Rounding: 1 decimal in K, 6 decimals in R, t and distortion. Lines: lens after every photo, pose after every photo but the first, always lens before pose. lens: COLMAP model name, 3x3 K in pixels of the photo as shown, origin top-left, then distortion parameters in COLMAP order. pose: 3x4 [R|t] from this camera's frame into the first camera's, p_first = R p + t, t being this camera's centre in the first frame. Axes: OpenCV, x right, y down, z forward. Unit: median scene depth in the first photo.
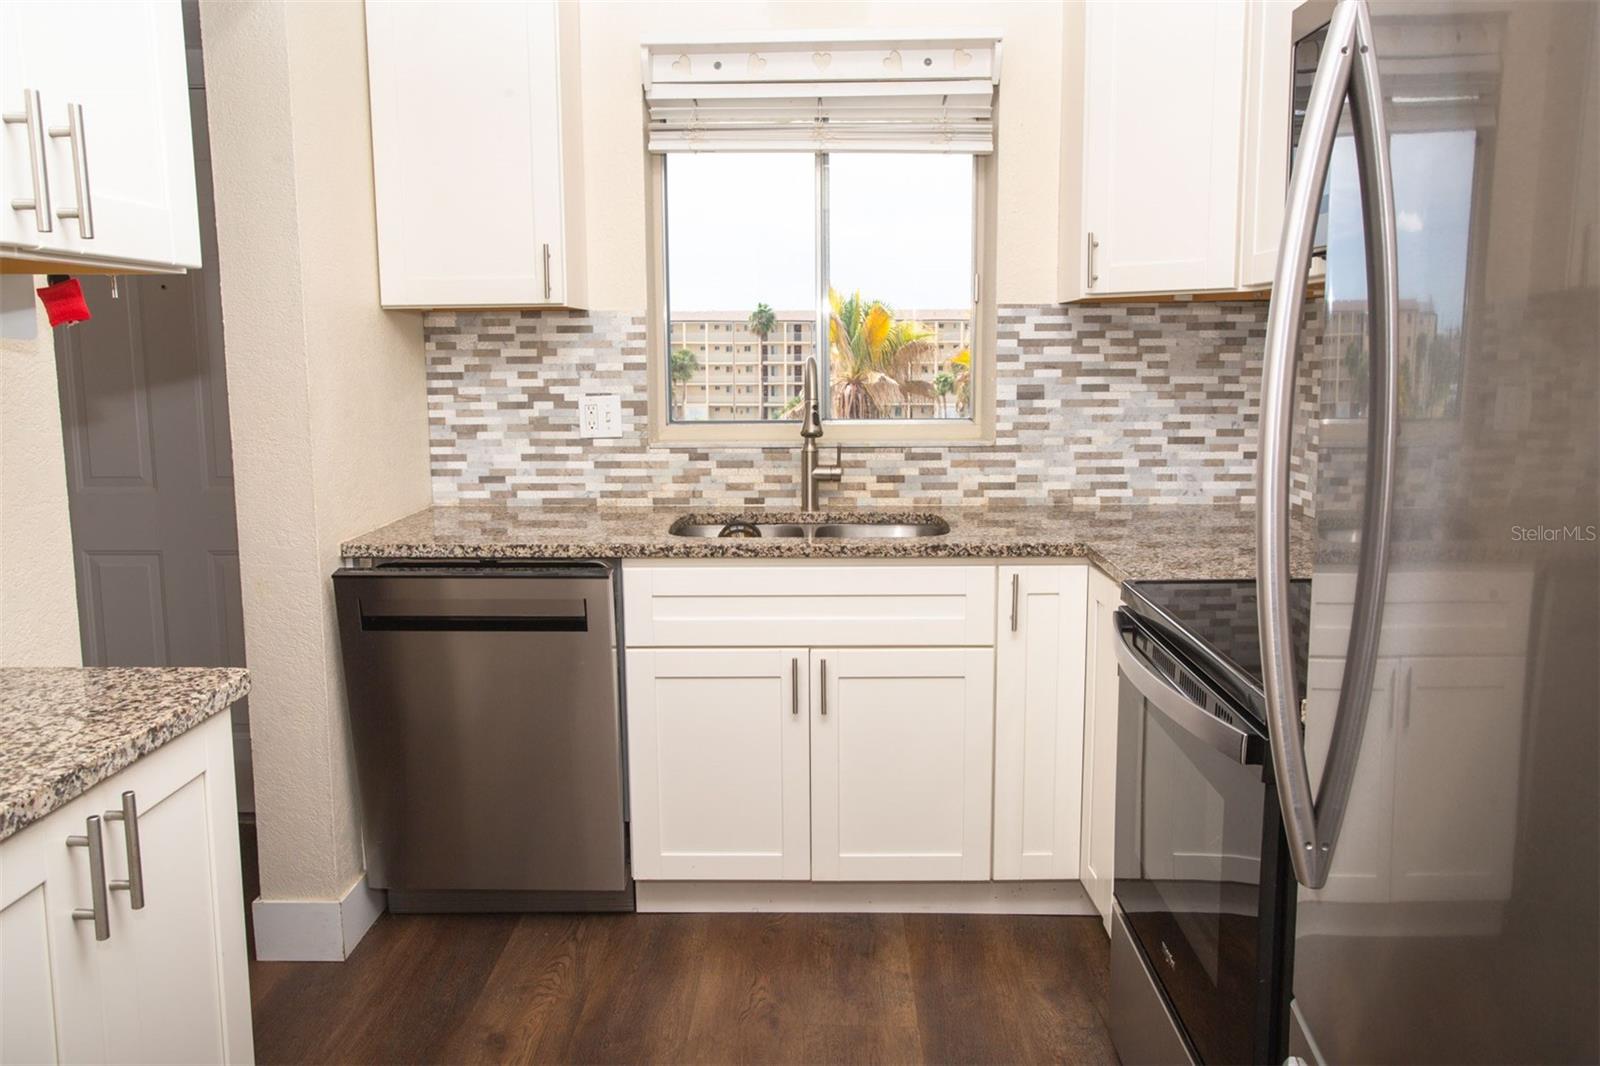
lens RADIAL K [[1180.1, 0, 797.6], [0, 1180.1, 514.3], [0, 0, 1]] dist [-0.040790, 0.000801]
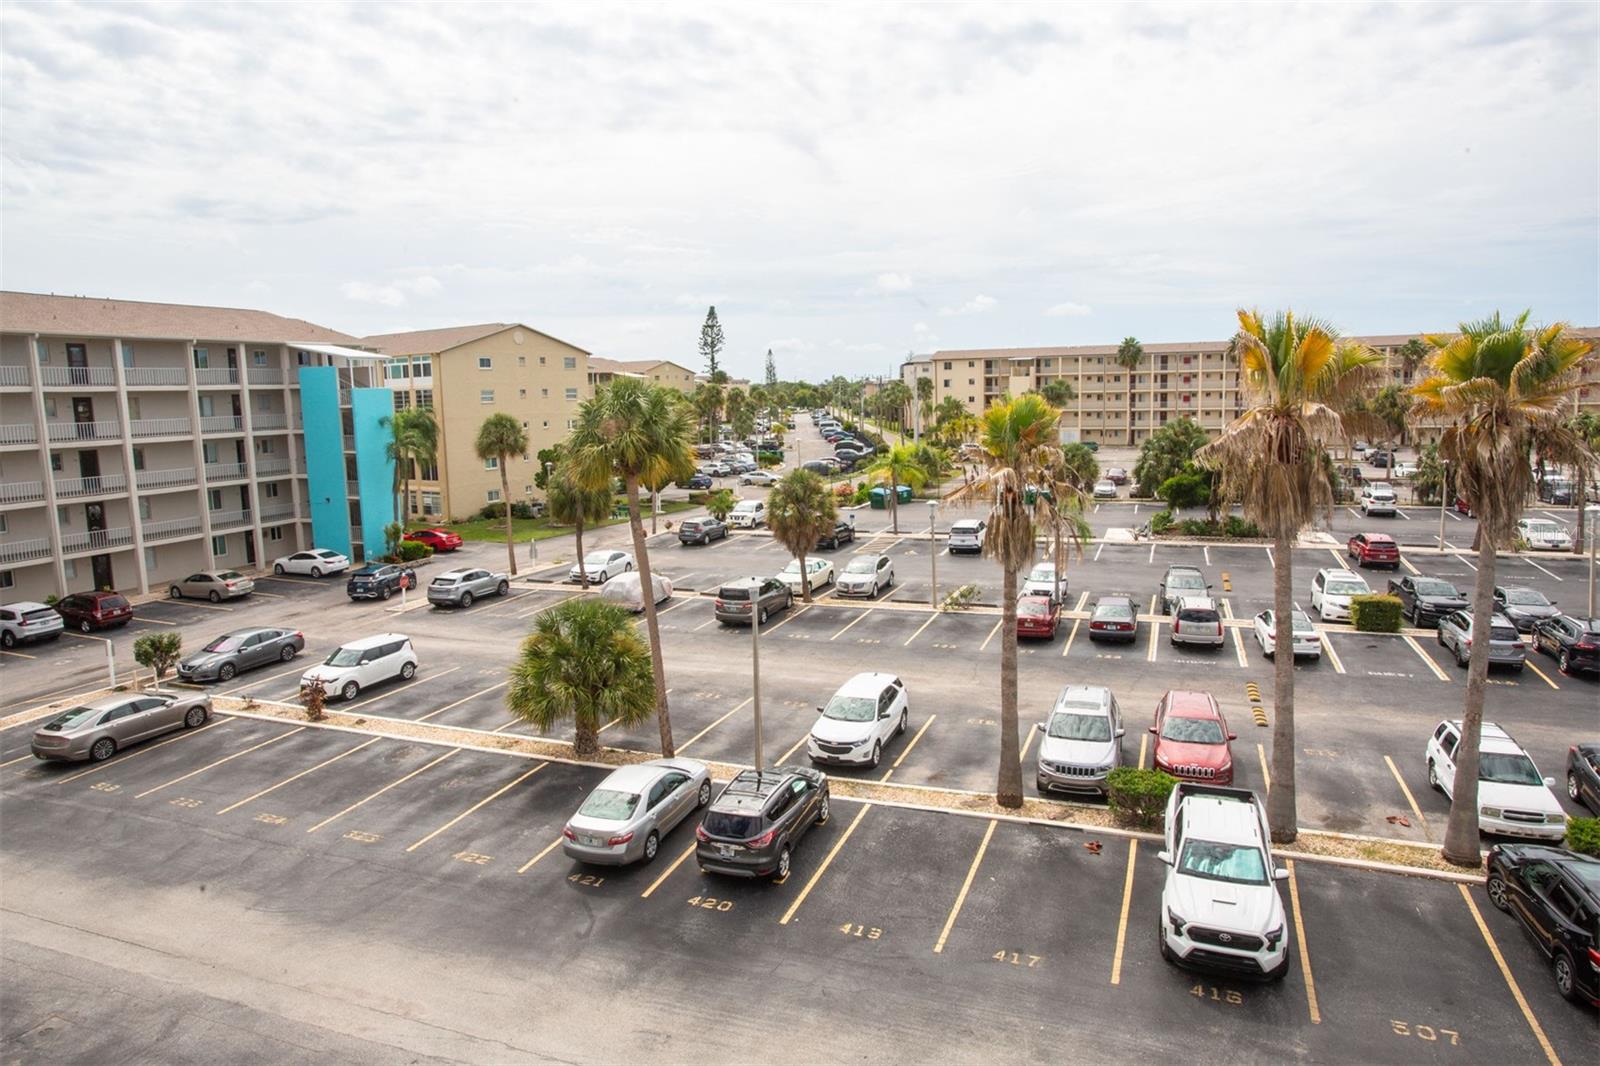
lens RADIAL K [[977.5, 0, 800.0], [0, 977.5, 533.0], [0, 0, 1]] dist [-0.003347, -0.000320]
pose [[0.939560, 0.034498, -0.340643, -0.452747], [-0.029429, 0.999366, 0.020038, -0.260747], [0.341118, -0.008802, 0.939979, 1.761109]]
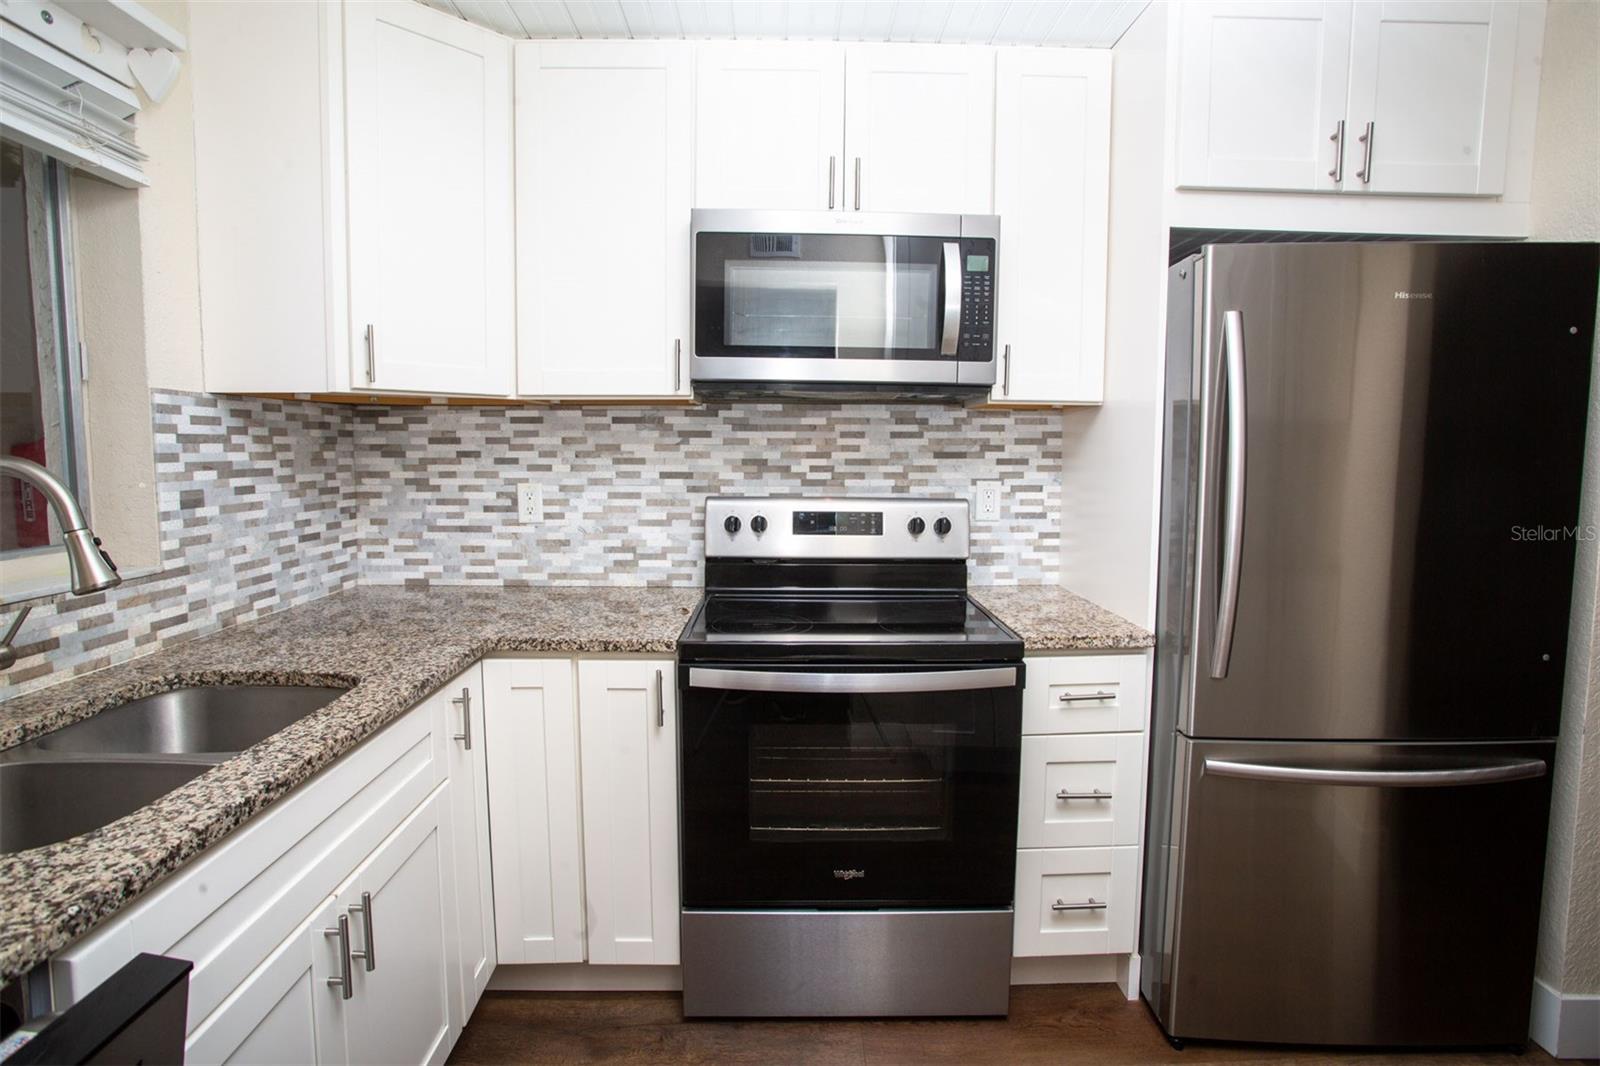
lens RADIAL K [[779.2, 0, 795.1], [0, 779.2, 513.8], [0, 0, 1]] dist [-0.077806, 0.033887]
pose [[-0.034301, -0.075909, 0.996525, -0.332678], [0.133849, 0.987780, 0.079850, -0.079261], [-0.990408, 0.136123, -0.023722, 0.600514]]
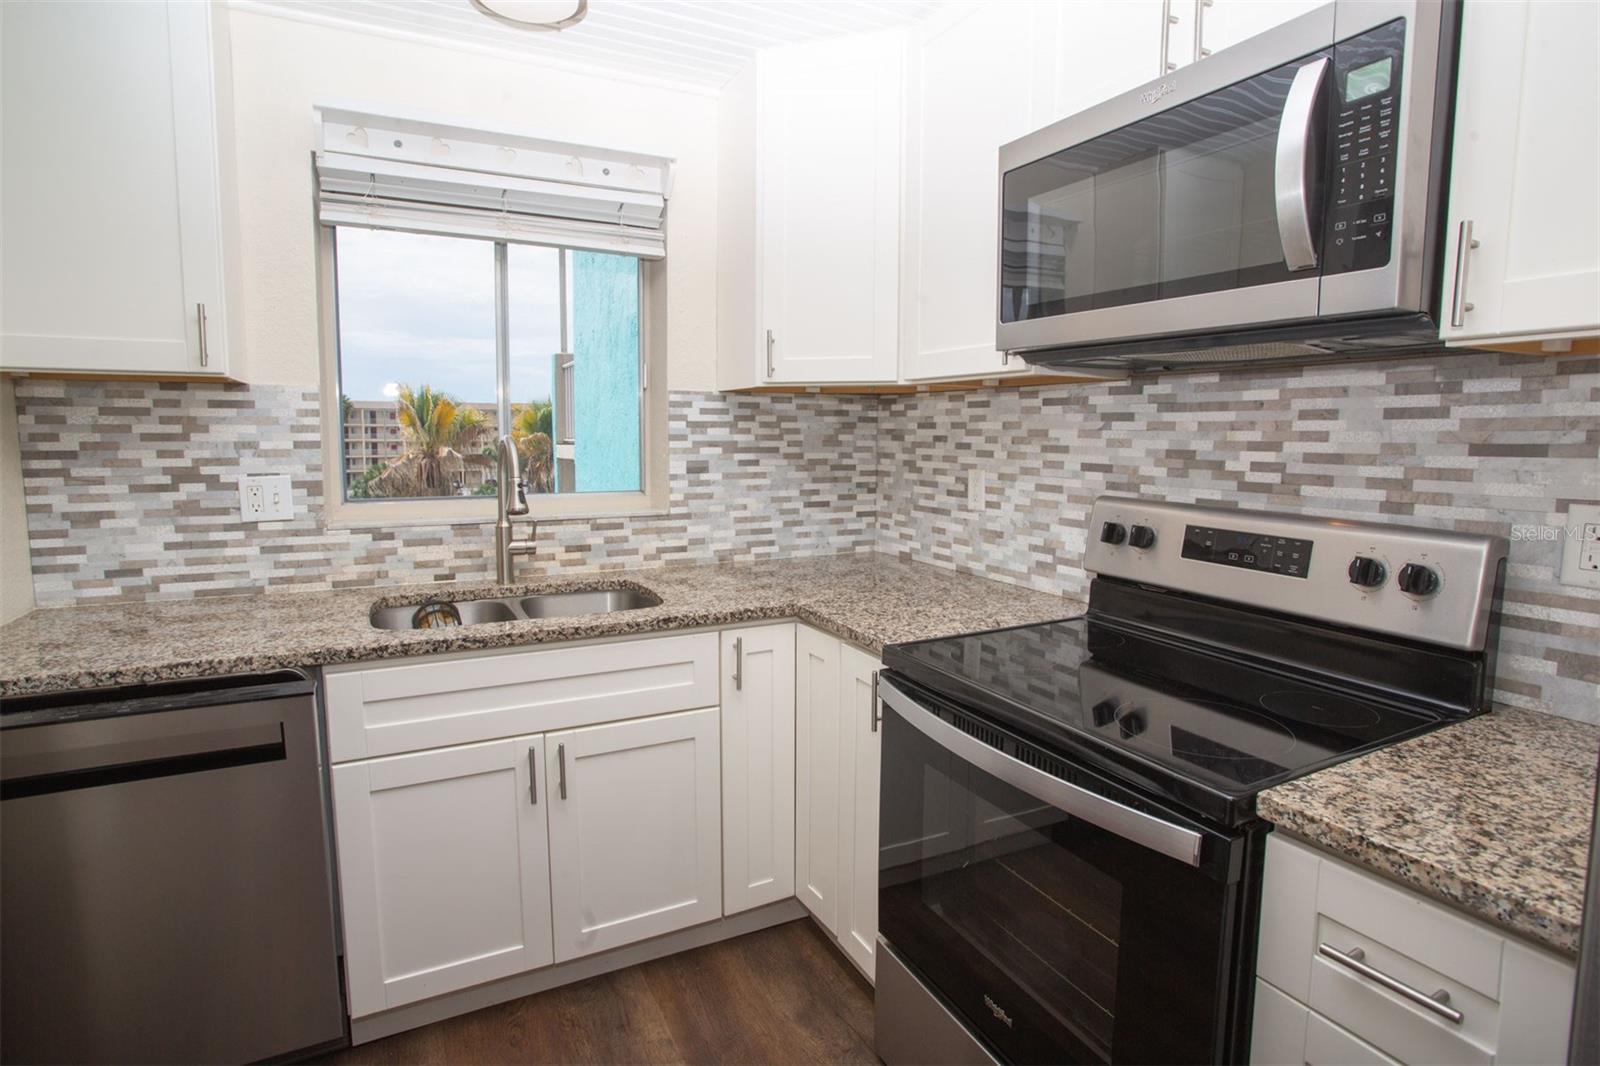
lens RADIAL K [[799.5, 0, 792.8], [0, 799.5, 514.9], [0, 0, 1]] dist [-0.079092, 0.037927]
pose [[0.882323, -0.036342, 0.469238, -0.089195], [0.052642, 0.998378, -0.021661, -0.034815], [-0.467690, 0.043814, 0.882806, 0.265811]]
